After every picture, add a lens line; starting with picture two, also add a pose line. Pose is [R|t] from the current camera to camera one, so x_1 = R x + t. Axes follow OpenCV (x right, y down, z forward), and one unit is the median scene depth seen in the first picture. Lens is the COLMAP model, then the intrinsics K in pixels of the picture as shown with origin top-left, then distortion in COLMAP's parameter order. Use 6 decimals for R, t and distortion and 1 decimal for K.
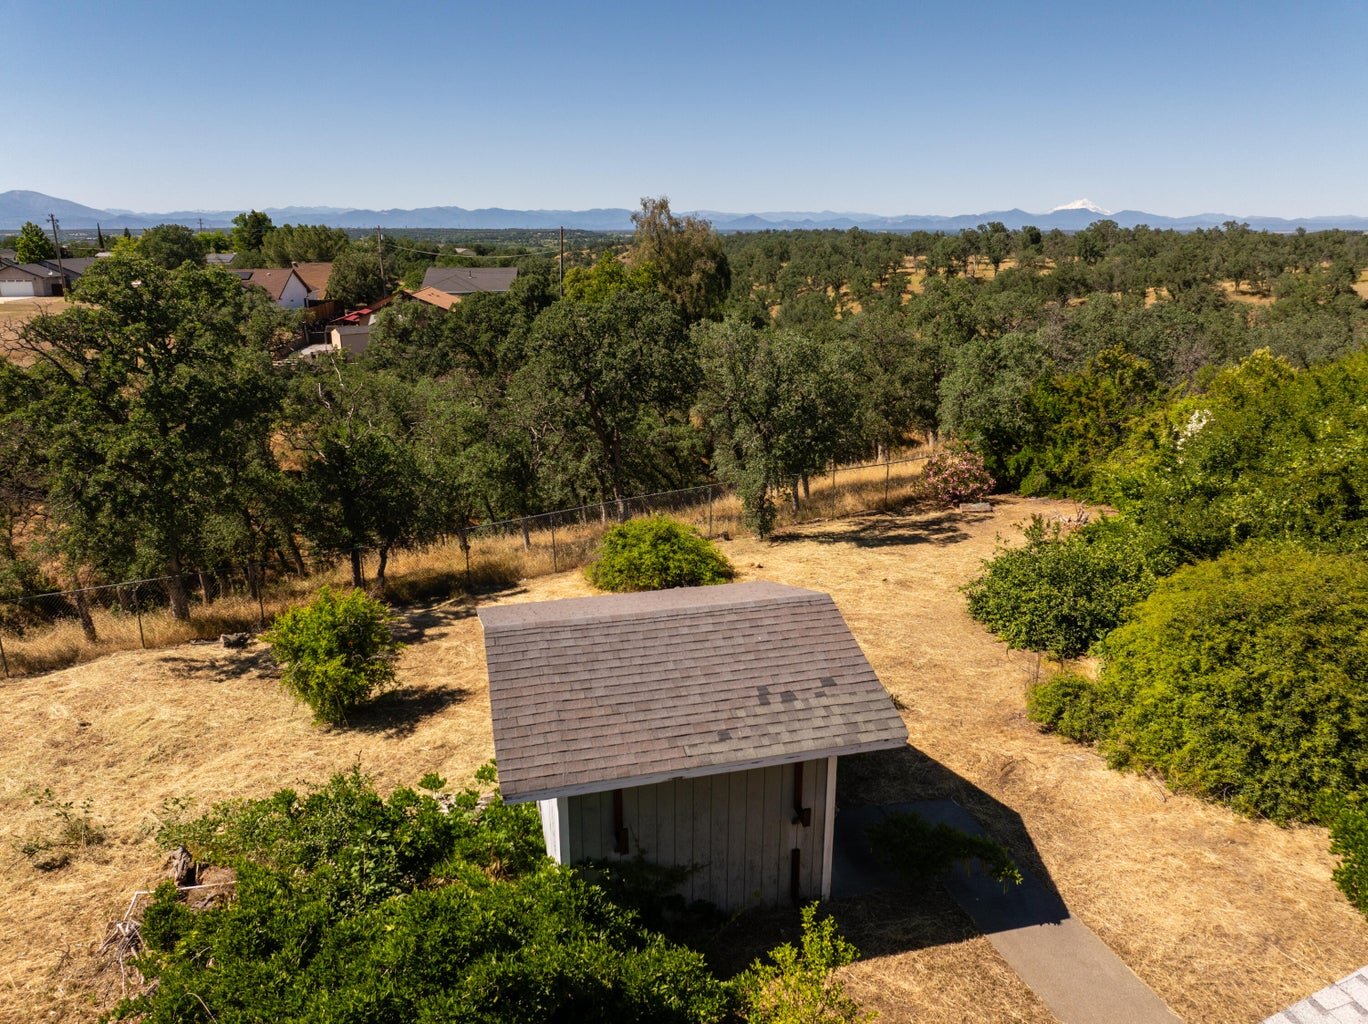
lens RADIAL K [[956.4, 0, 690.7], [0, 956.4, 506.4], [0, 0, 1]] dist [-0.027318, -0.017468]
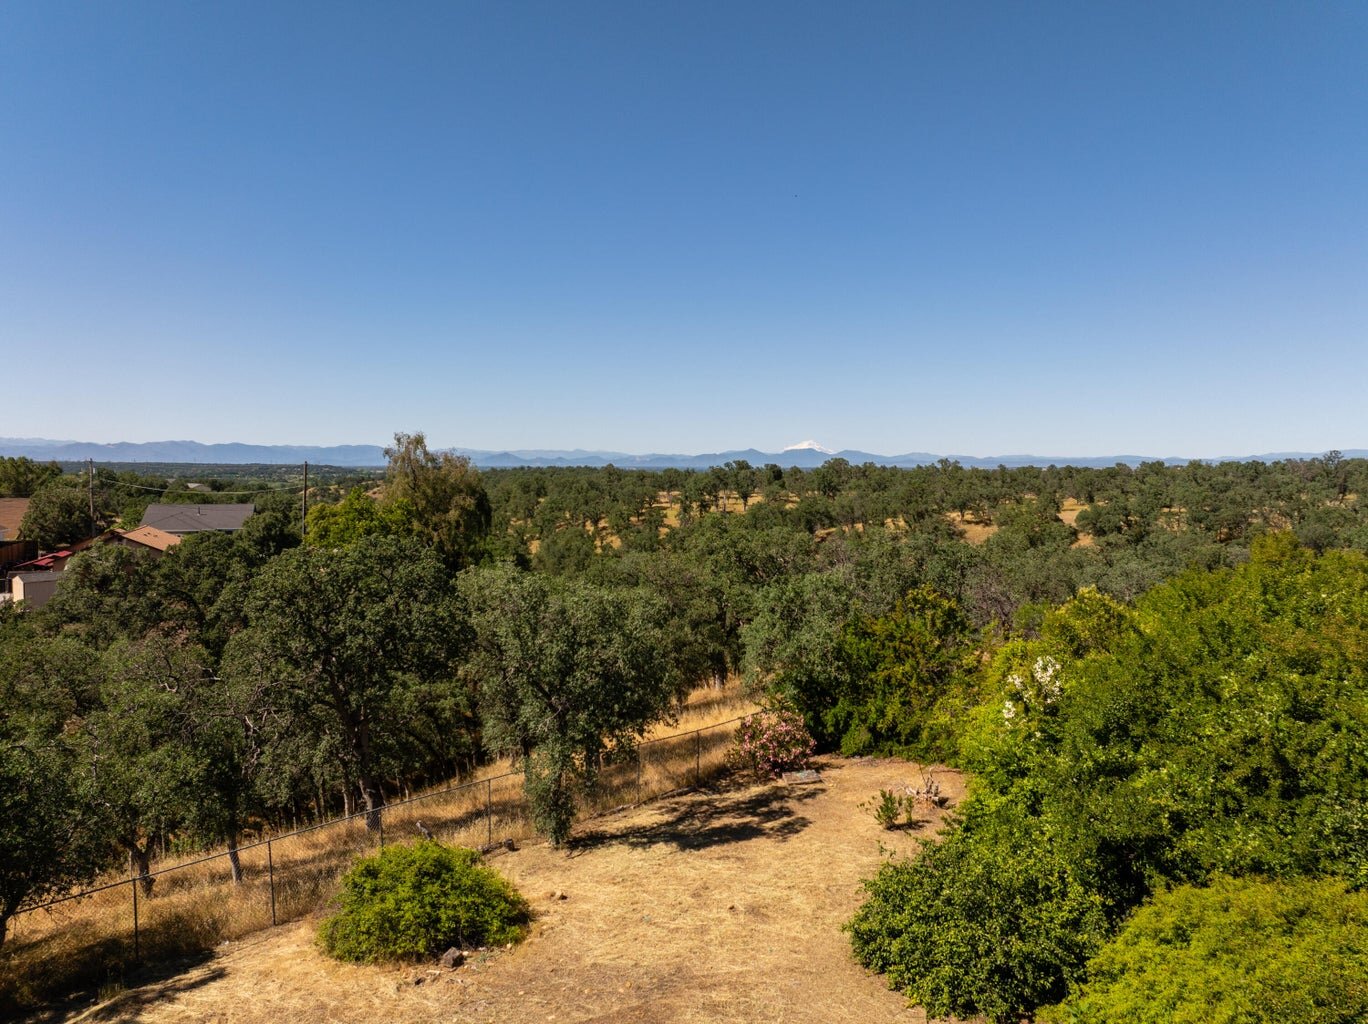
lens RADIAL K [[956.4, 0, 686.6], [0, 956.4, 507.3], [0, 0, 1]] dist [-0.027318, -0.017468]
pose [[0.969247, -0.003860, 0.246059, -0.011633], [0.062251, 0.971203, -0.229977, -0.041553], [-0.238085, 0.238222, 0.941576, 0.148893]]
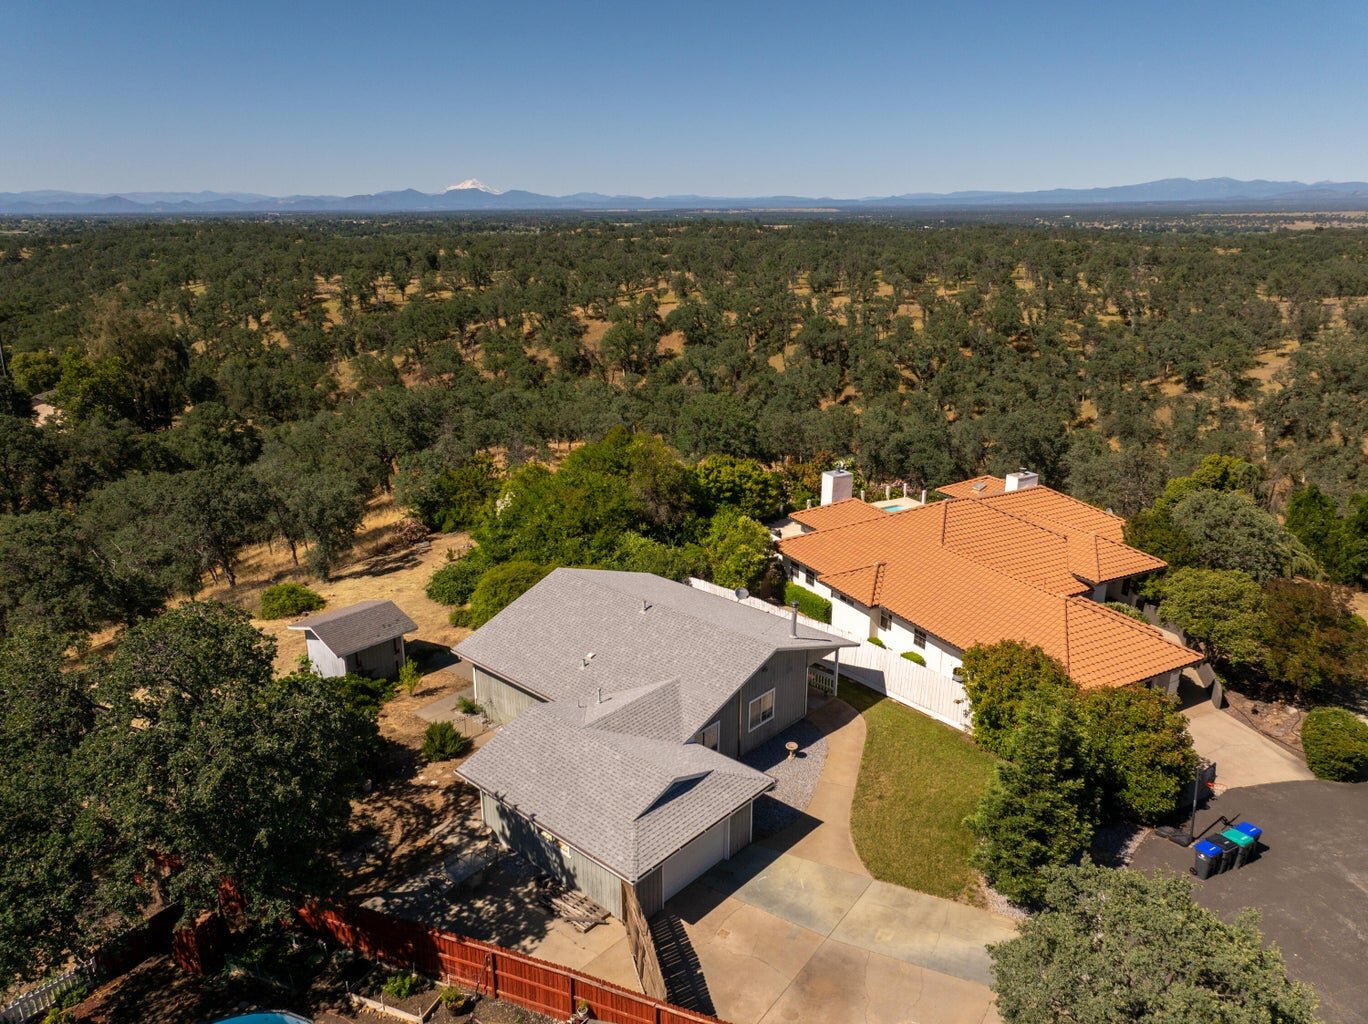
lens RADIAL K [[956.4, 0, 693.2], [0, 956.4, 518.0], [0, 0, 1]] dist [-0.027318, -0.017468]
pose [[0.830762, -0.166316, 0.531201, -0.286664], [0.148643, 0.985949, 0.076228, -0.120153], [-0.536415, 0.015632, 0.843810, -1.005171]]
